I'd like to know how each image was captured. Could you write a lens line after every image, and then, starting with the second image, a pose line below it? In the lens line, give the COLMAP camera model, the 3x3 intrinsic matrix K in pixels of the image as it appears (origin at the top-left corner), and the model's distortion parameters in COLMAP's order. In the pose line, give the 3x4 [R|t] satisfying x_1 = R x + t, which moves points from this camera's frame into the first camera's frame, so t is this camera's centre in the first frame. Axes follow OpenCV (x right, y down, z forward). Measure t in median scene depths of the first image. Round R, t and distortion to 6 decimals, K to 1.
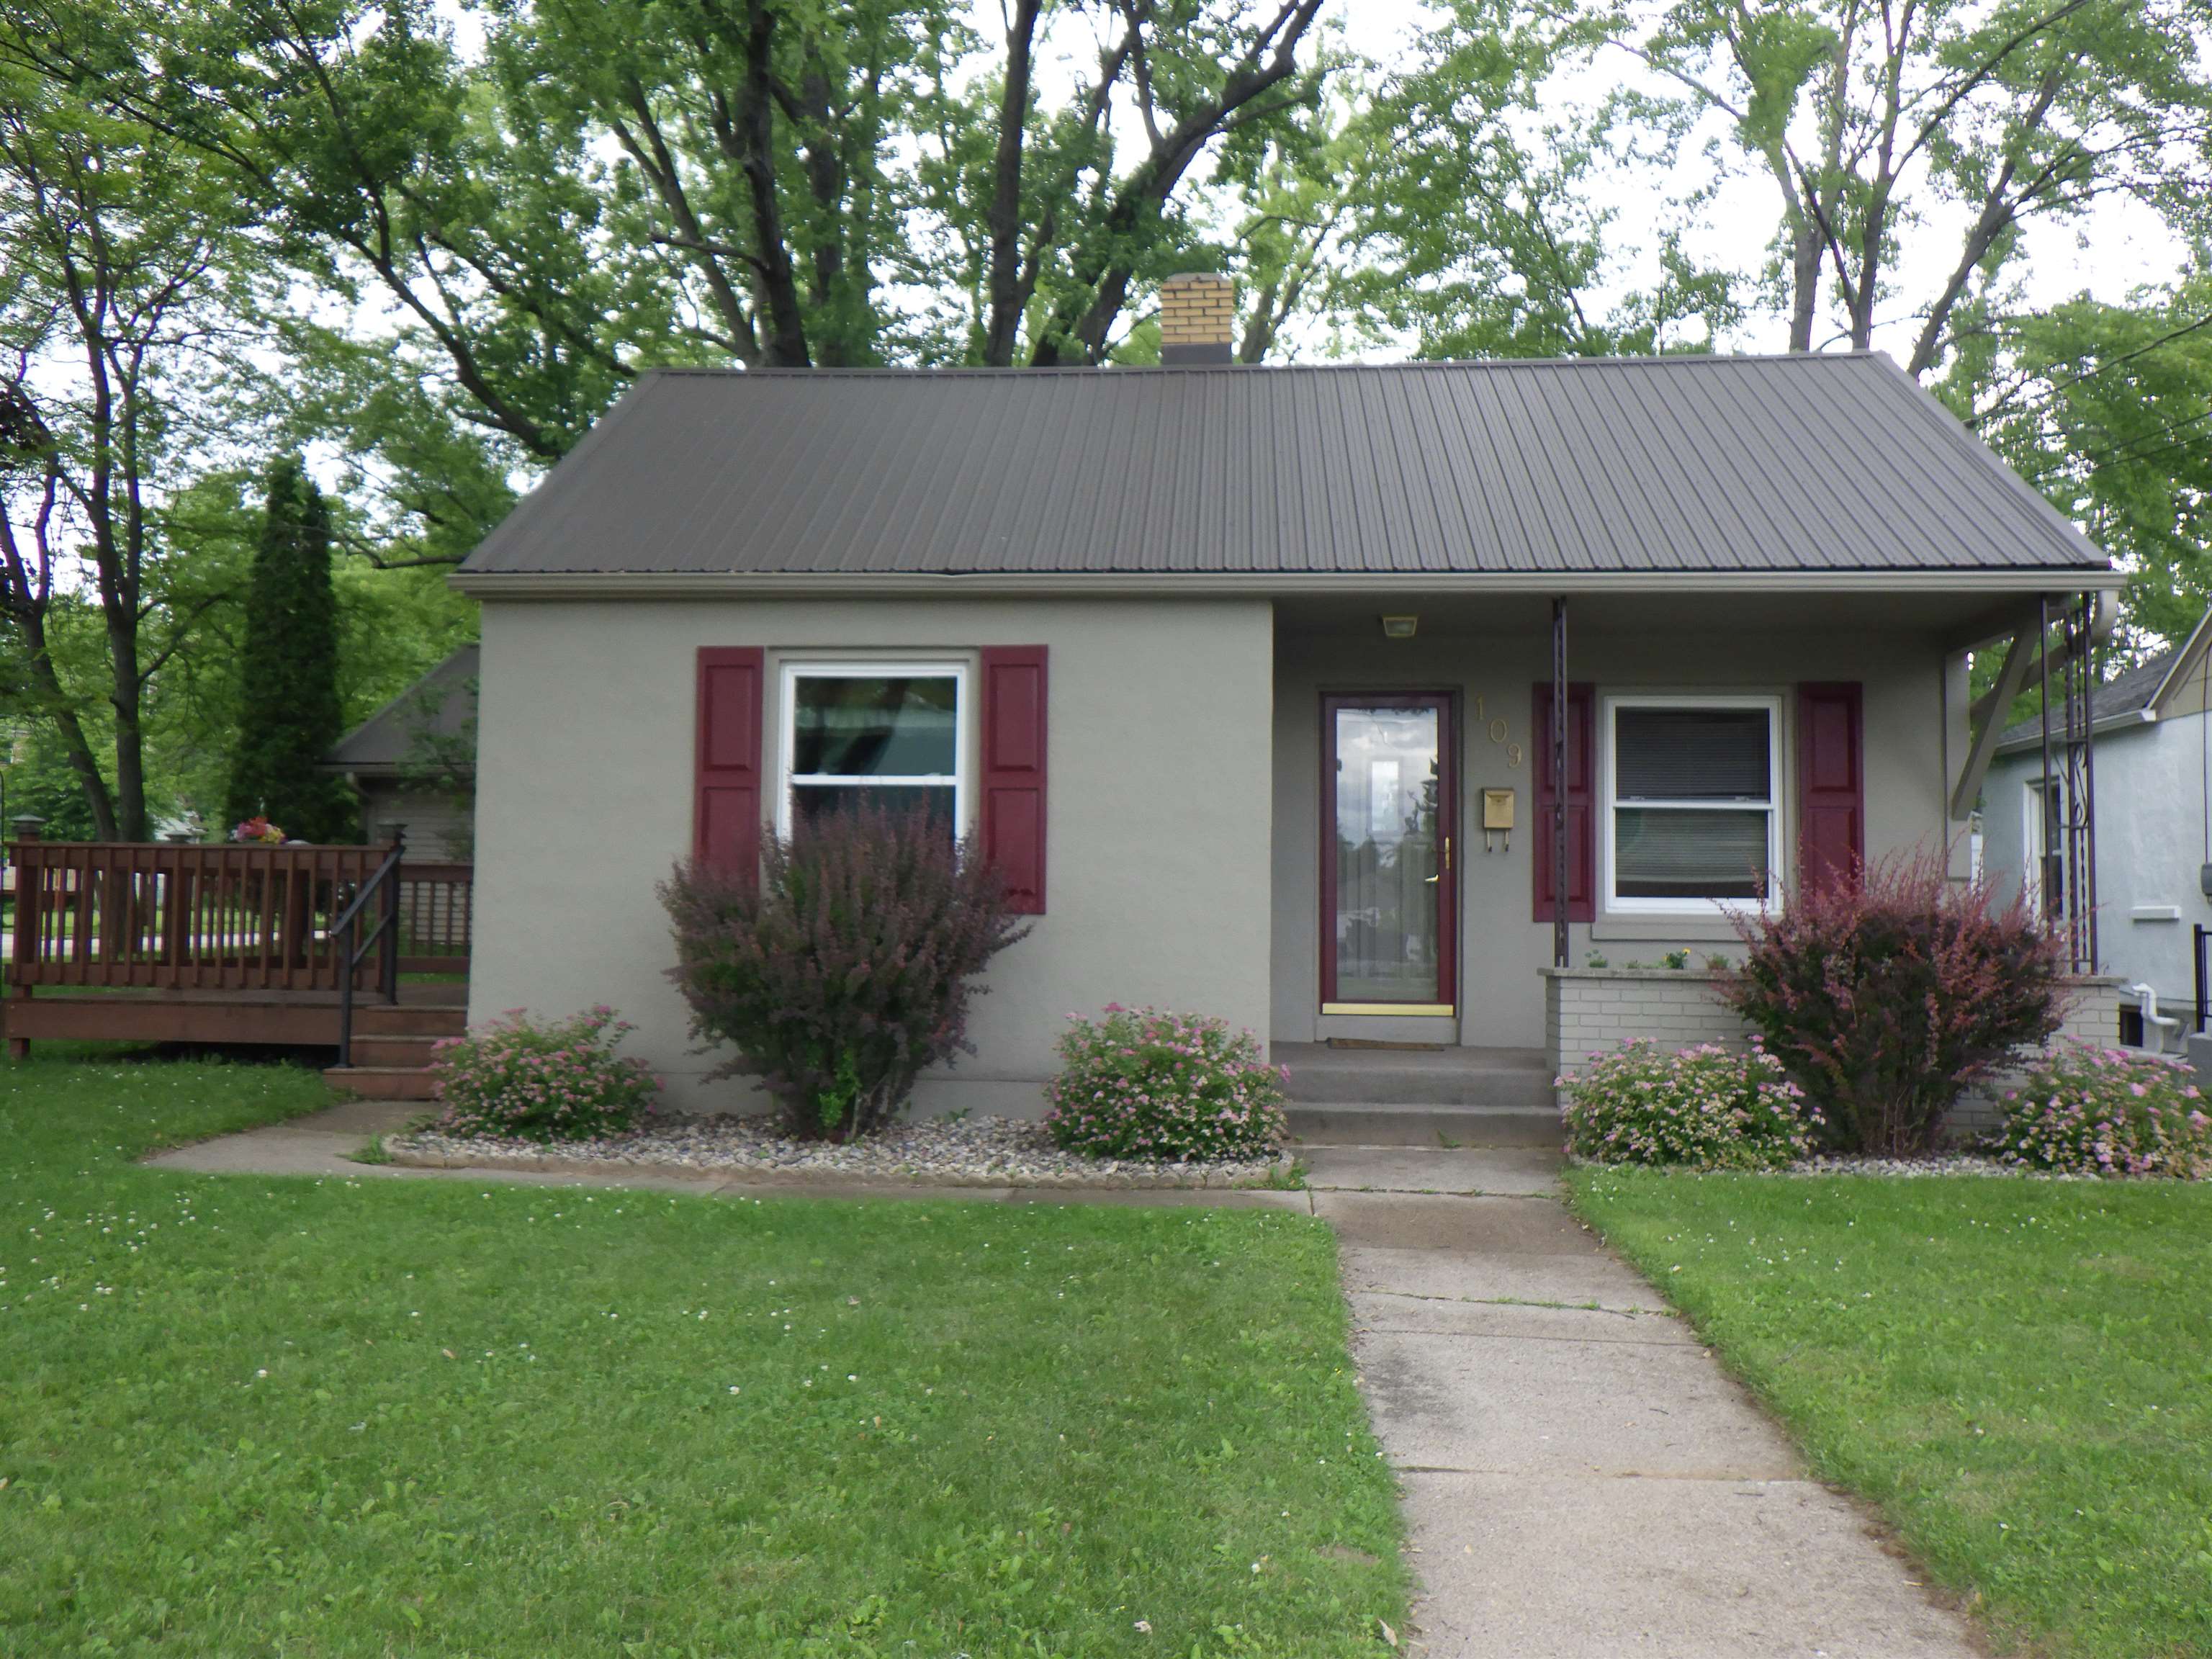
lens RADIAL K [[1841.8, 0, 1106.0], [0, 1841.8, 829.5], [0, 0, 1]] dist [0.005420, -0.001826]
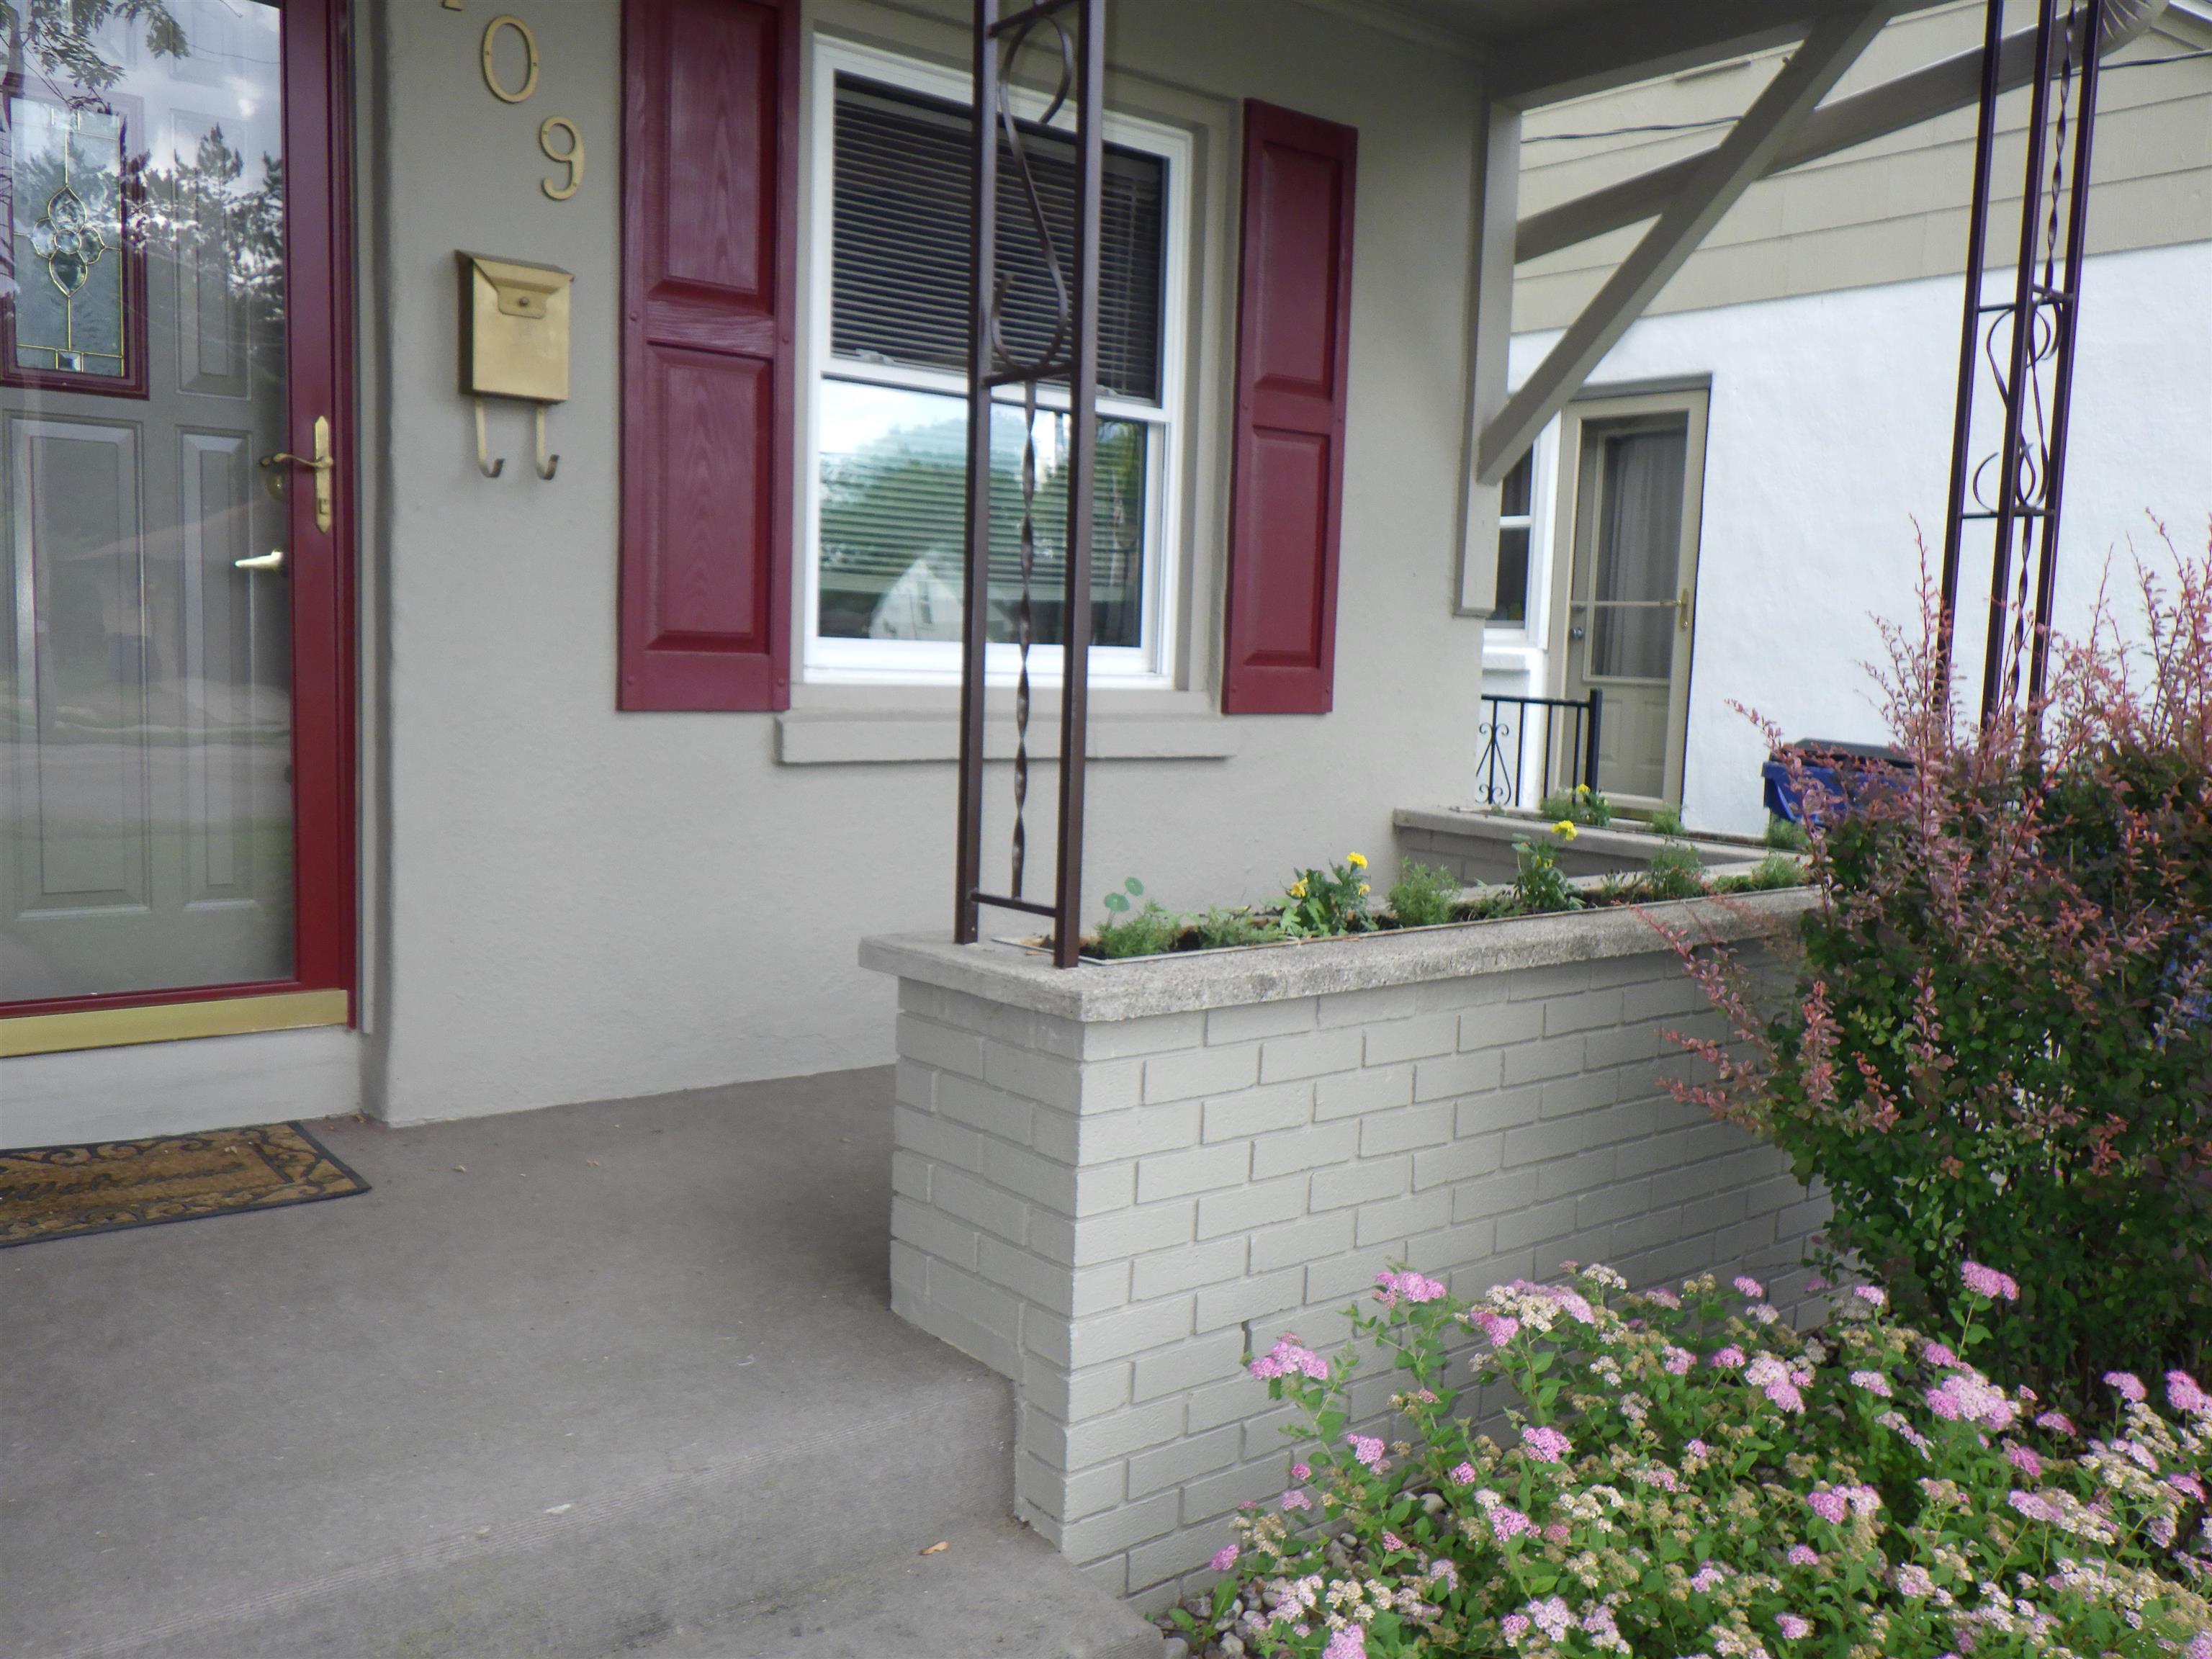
lens RADIAL K [[1841.8, 0, 1106.0], [0, 1841.8, 829.5], [0, 0, 1]] dist [0.005420, -0.001826]
pose [[0.729466, -0.053512, 0.681920, 0.076577], [-0.064342, 0.987147, 0.146292, 0.018164], [-0.680984, -0.150591, 0.716647, 0.711916]]
